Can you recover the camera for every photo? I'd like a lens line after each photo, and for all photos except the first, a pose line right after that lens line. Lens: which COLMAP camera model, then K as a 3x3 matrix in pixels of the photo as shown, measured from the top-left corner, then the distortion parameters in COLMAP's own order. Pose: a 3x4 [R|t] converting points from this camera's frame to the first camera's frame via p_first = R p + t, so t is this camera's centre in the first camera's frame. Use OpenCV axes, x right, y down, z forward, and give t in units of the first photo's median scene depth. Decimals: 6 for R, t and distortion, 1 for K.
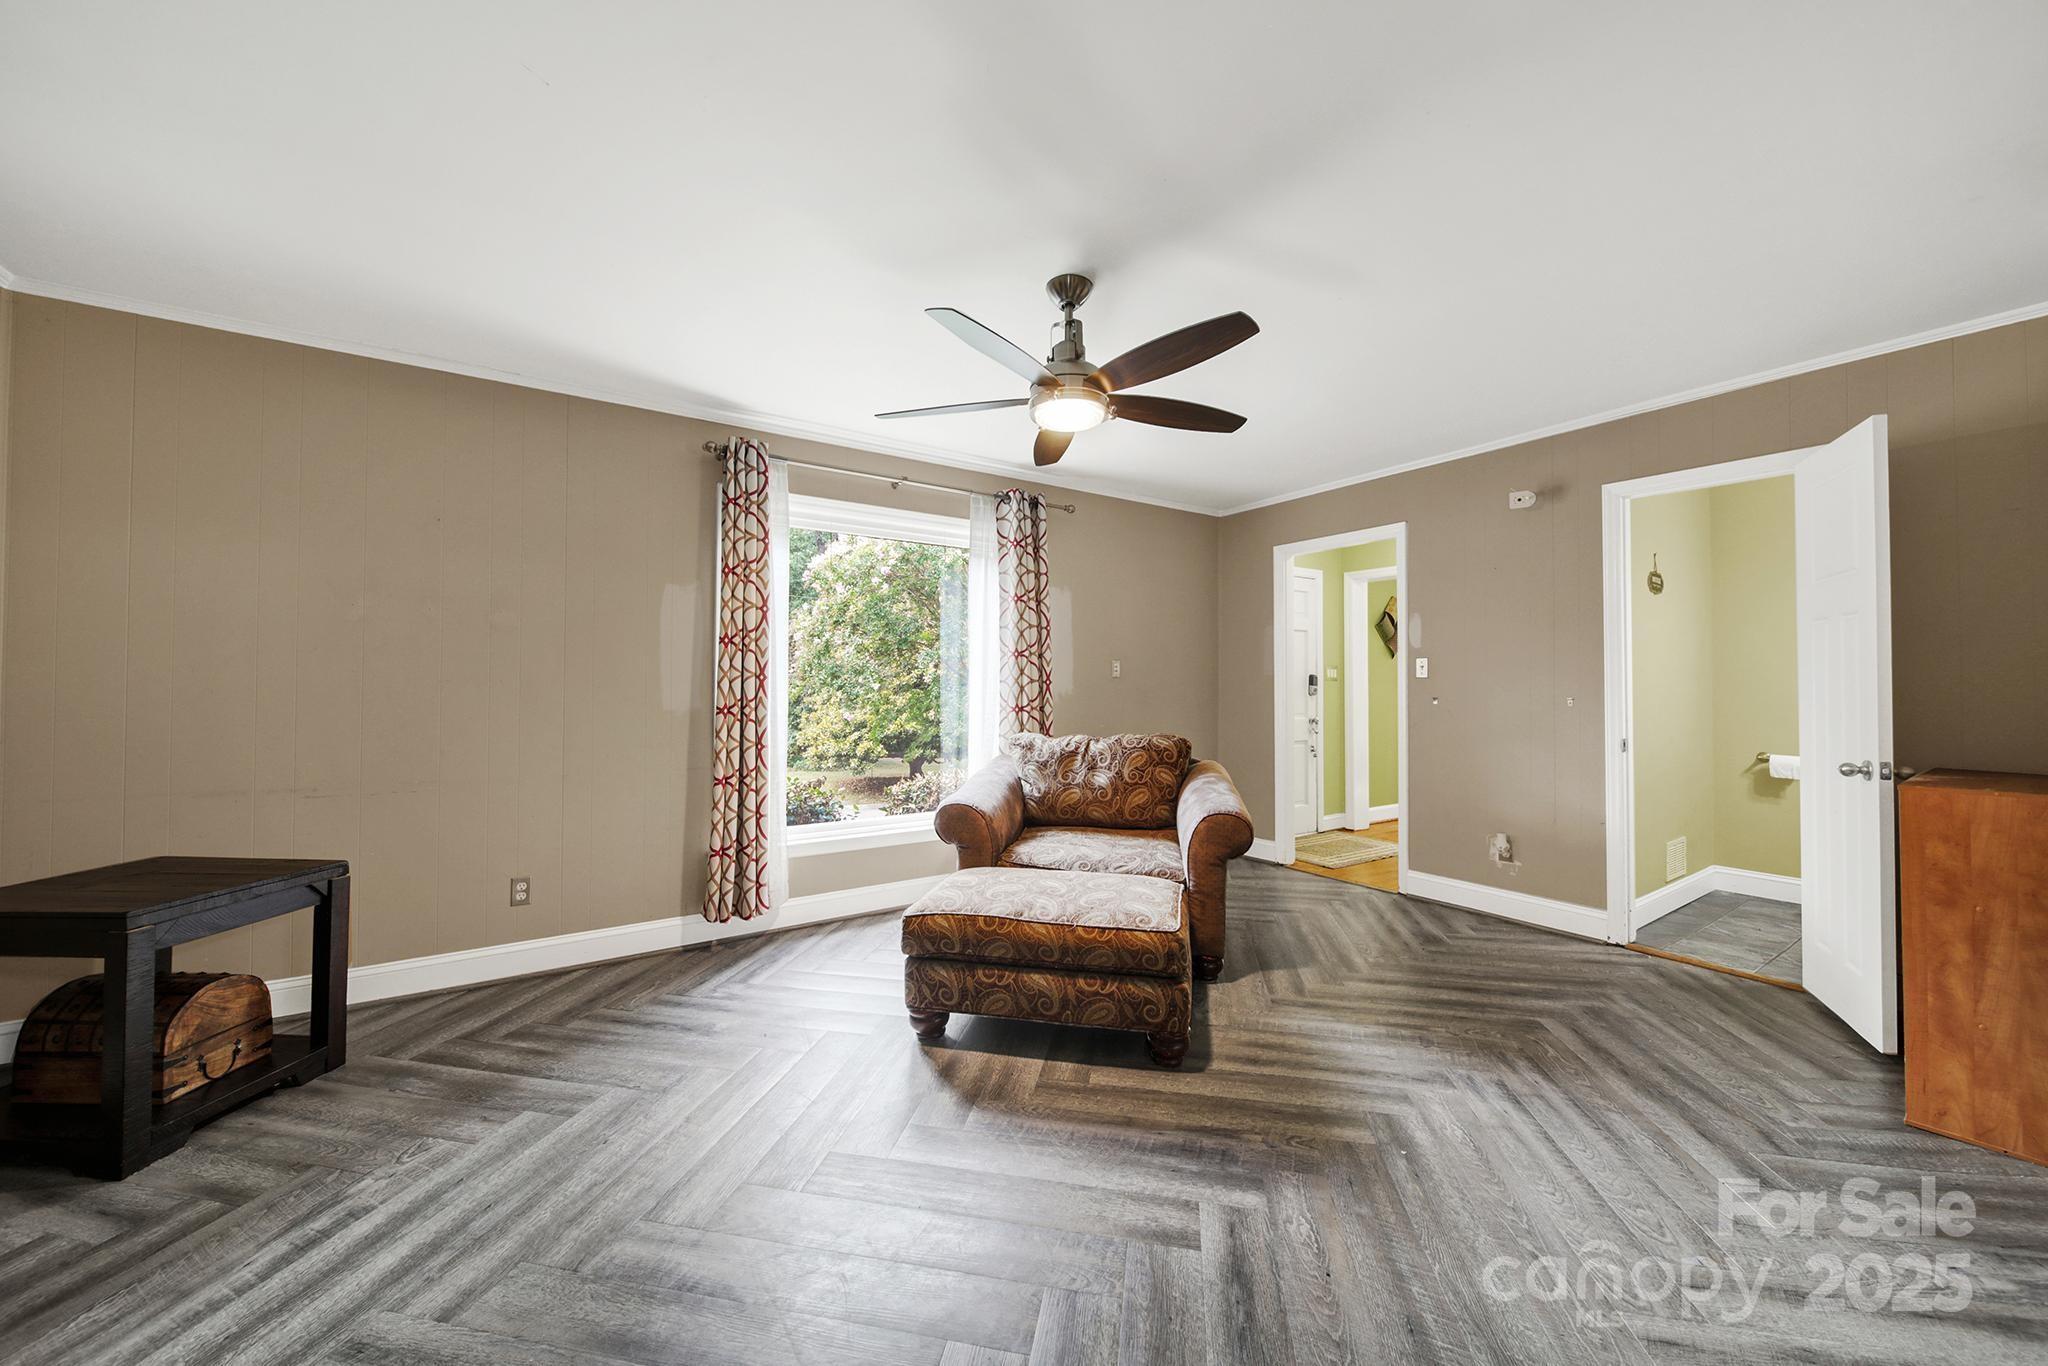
lens RADIAL K [[737.3, 0, 1024.0], [0, 737.3, 683.0], [0, 0, 1]] dist [-0.001331, -0.000252]
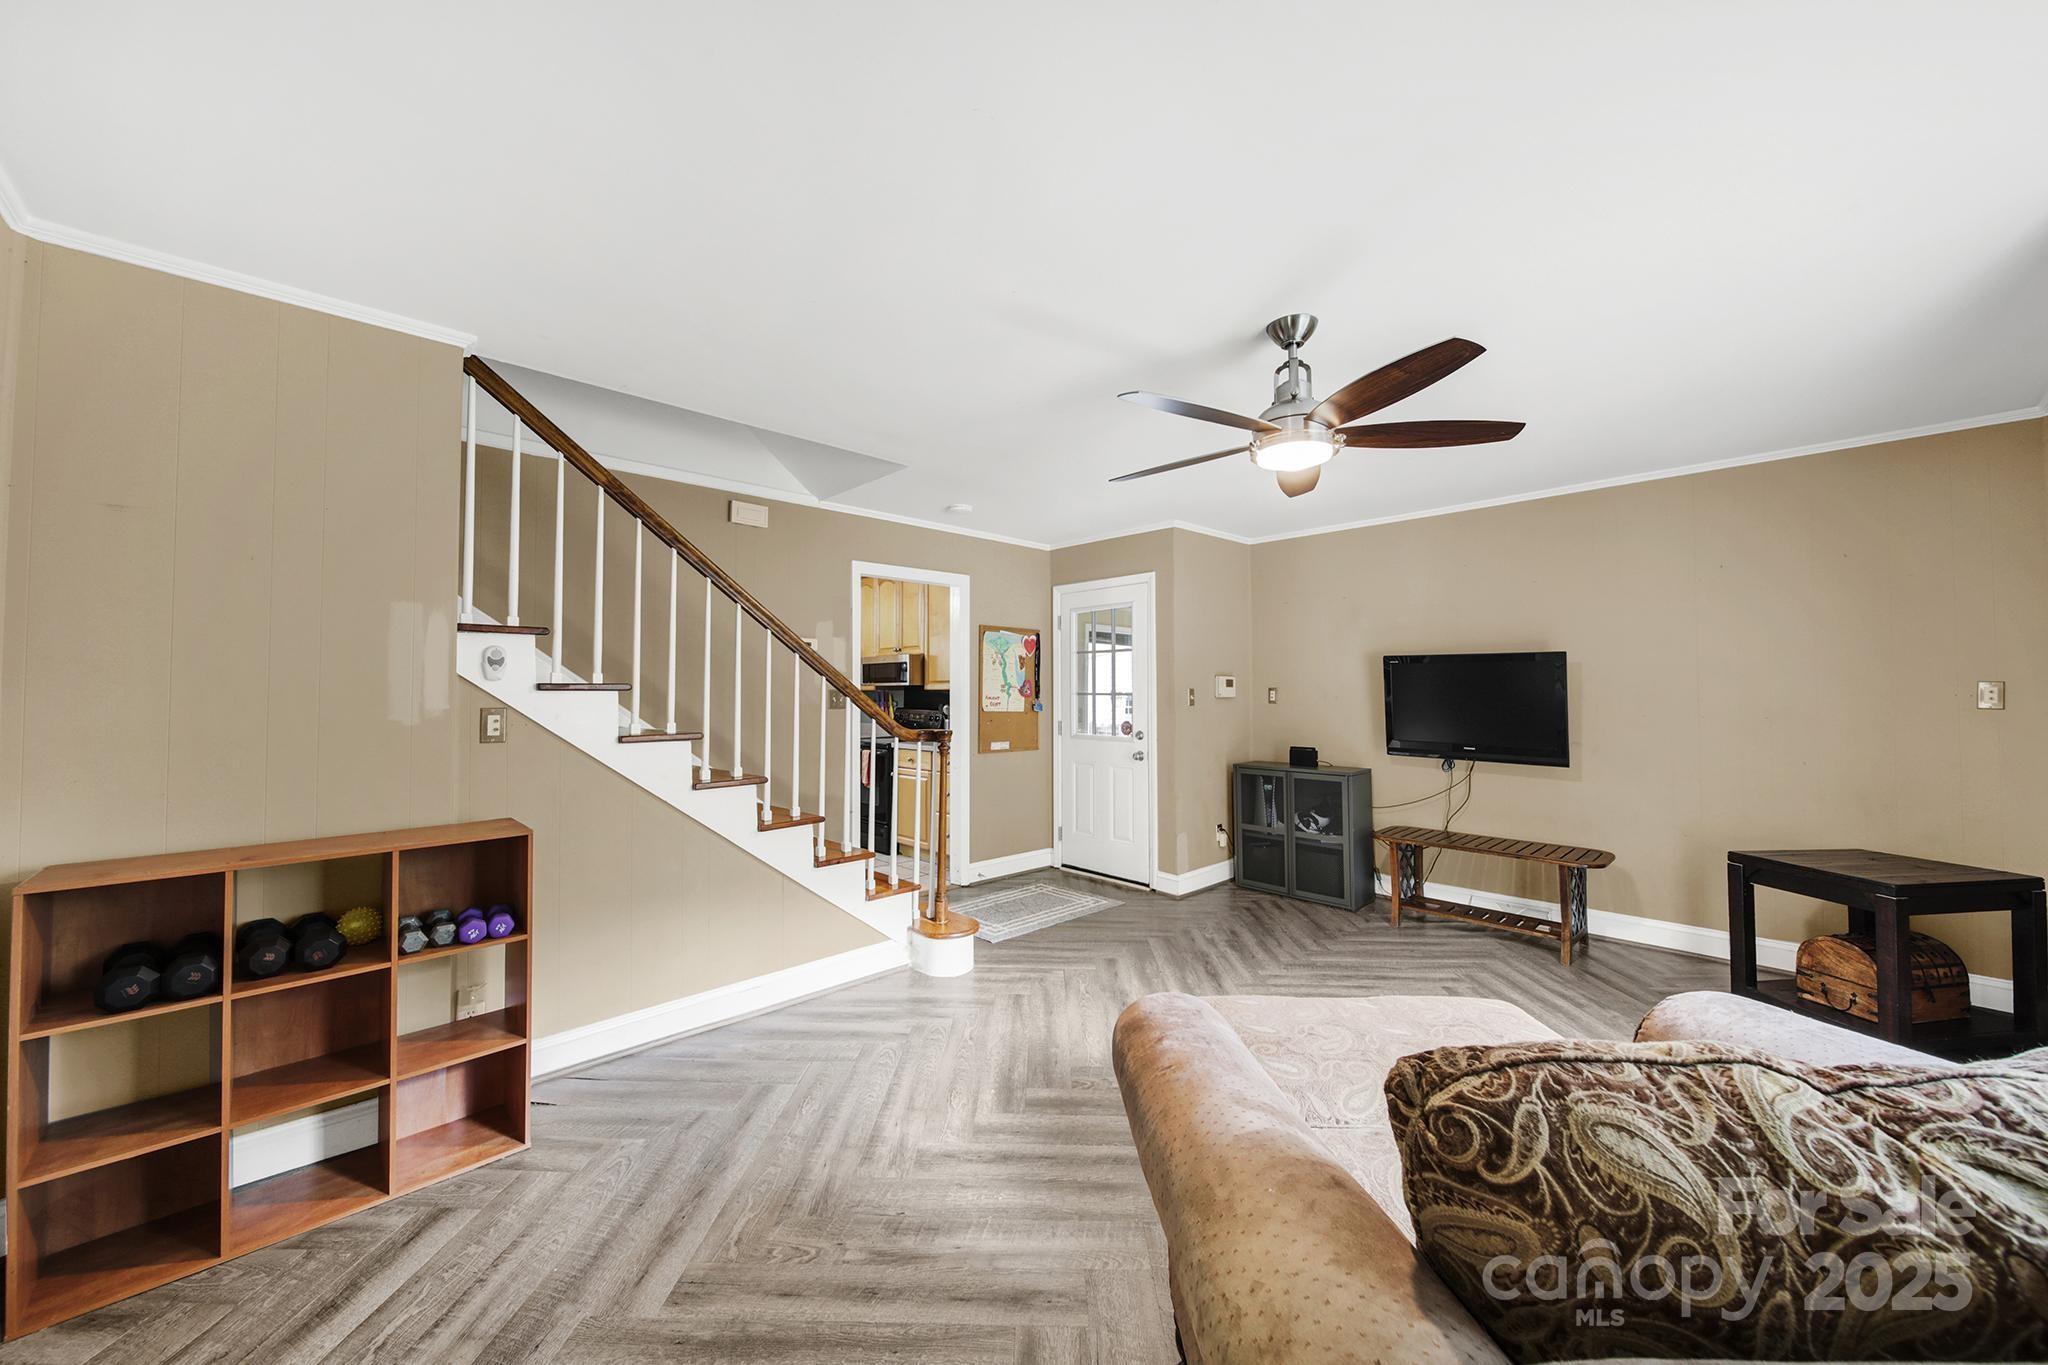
lens RADIAL K [[730.9, 0, 1003.9], [0, 730.9, 675.7], [0, 0, 1]] dist [0.000343, -0.000060]
pose [[-0.989463, -0.005927, -0.144665, 0.568612], [-0.000745, 0.999357, -0.035847, -0.041593], [0.144785, -0.035361, -0.988831, 1.840198]]
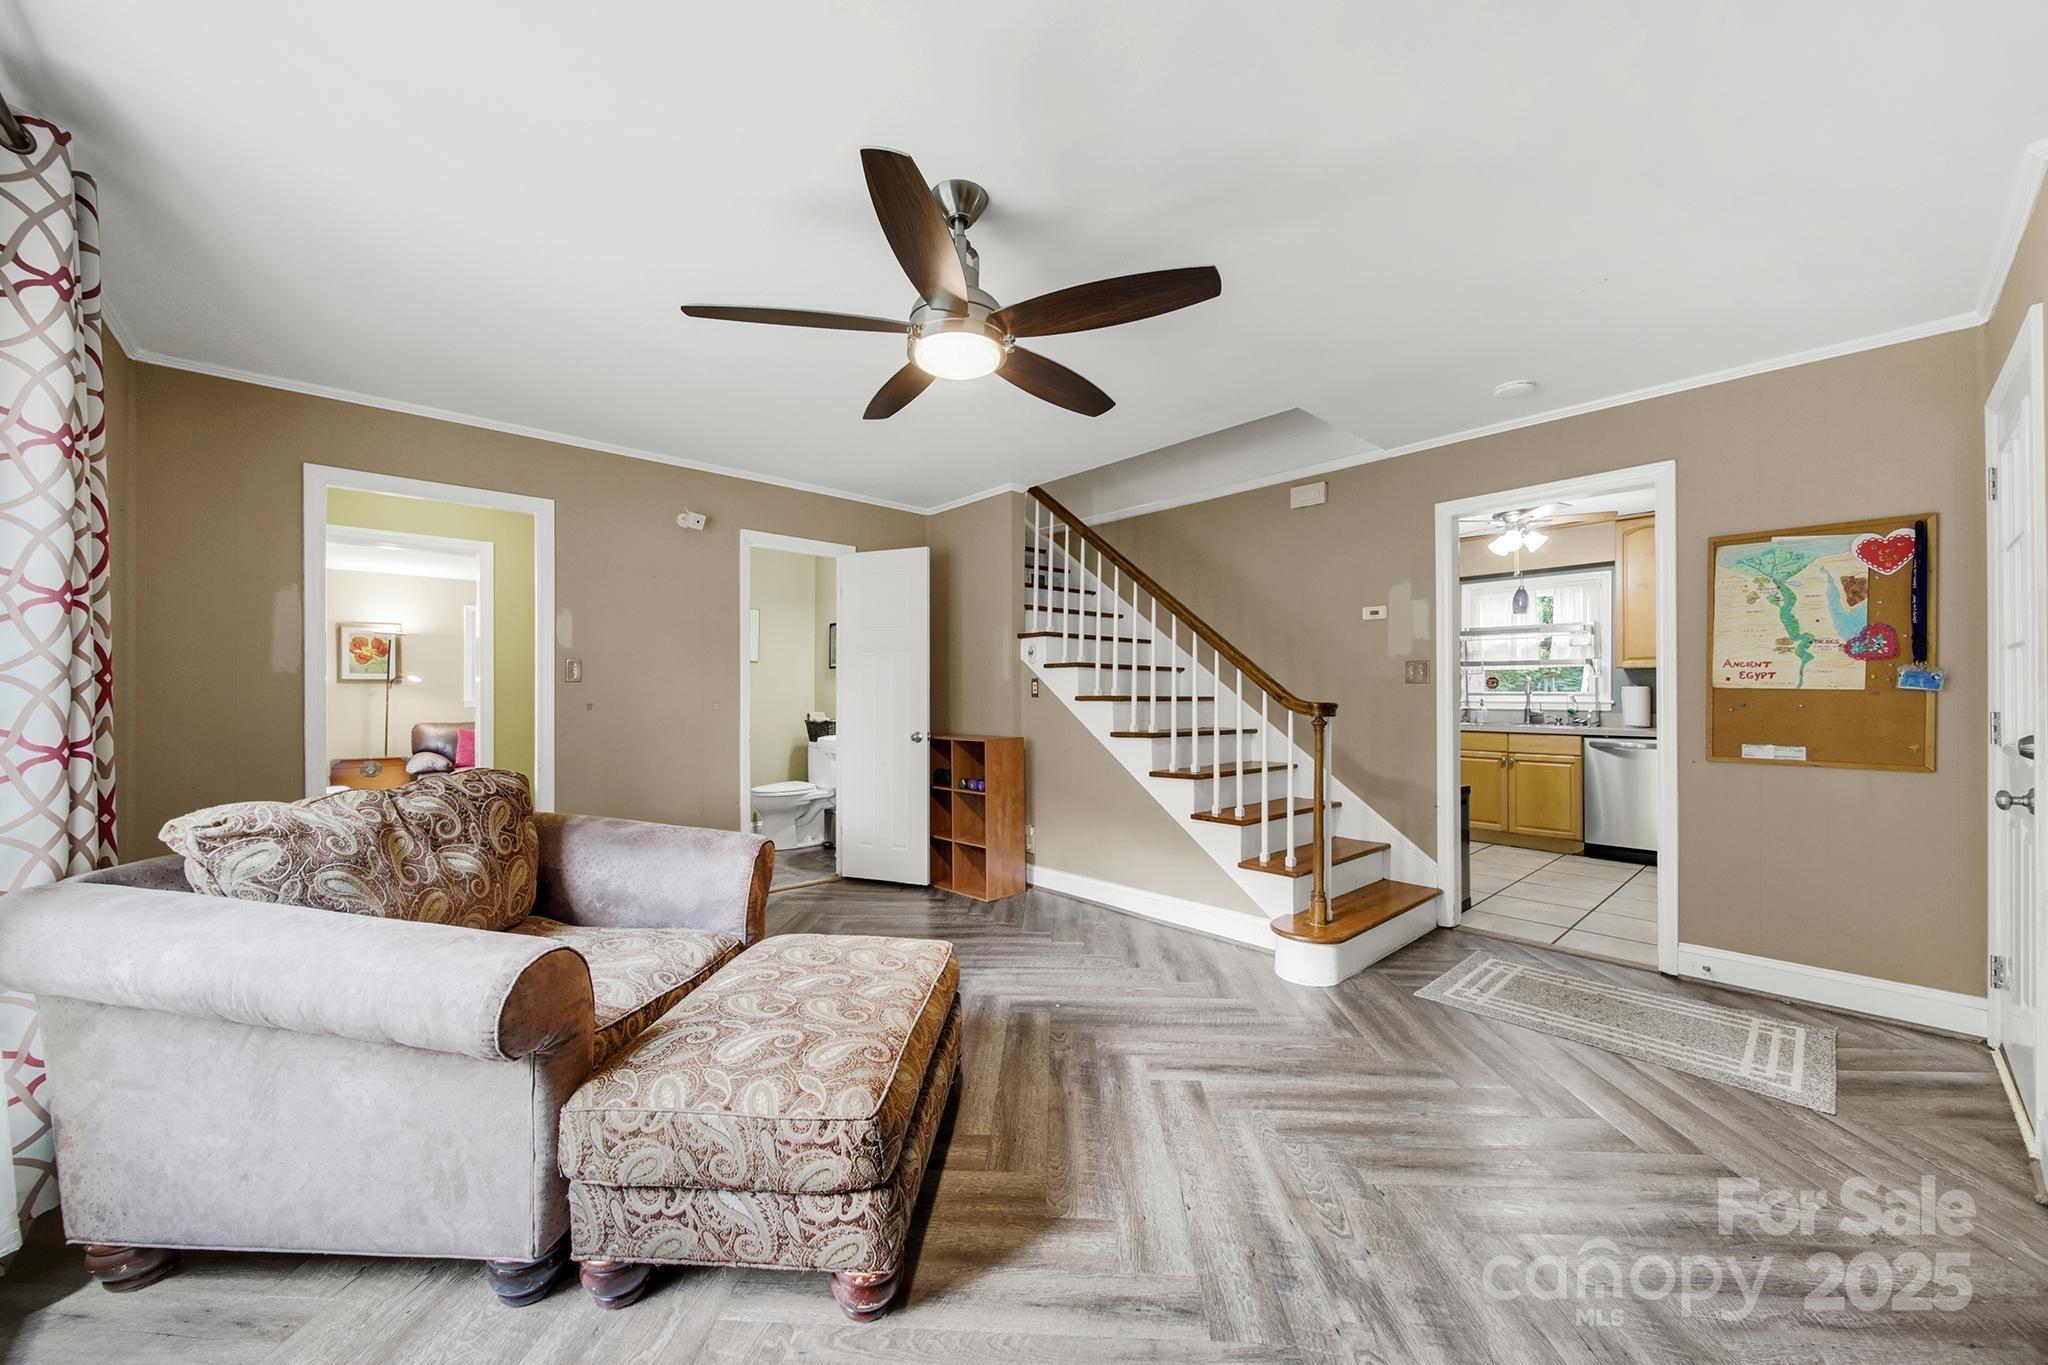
lens RADIAL K [[737.3, 0, 1024.0], [0, 737.3, 682.5], [0, 0, 1]] dist [-0.001331, -0.000252]
pose [[-0.150472, 0.010835, 0.988555, -0.750967], [-0.008808, 0.999886, -0.012300, 0.002800], [-0.988575, -0.010558, -0.150360, 1.021450]]
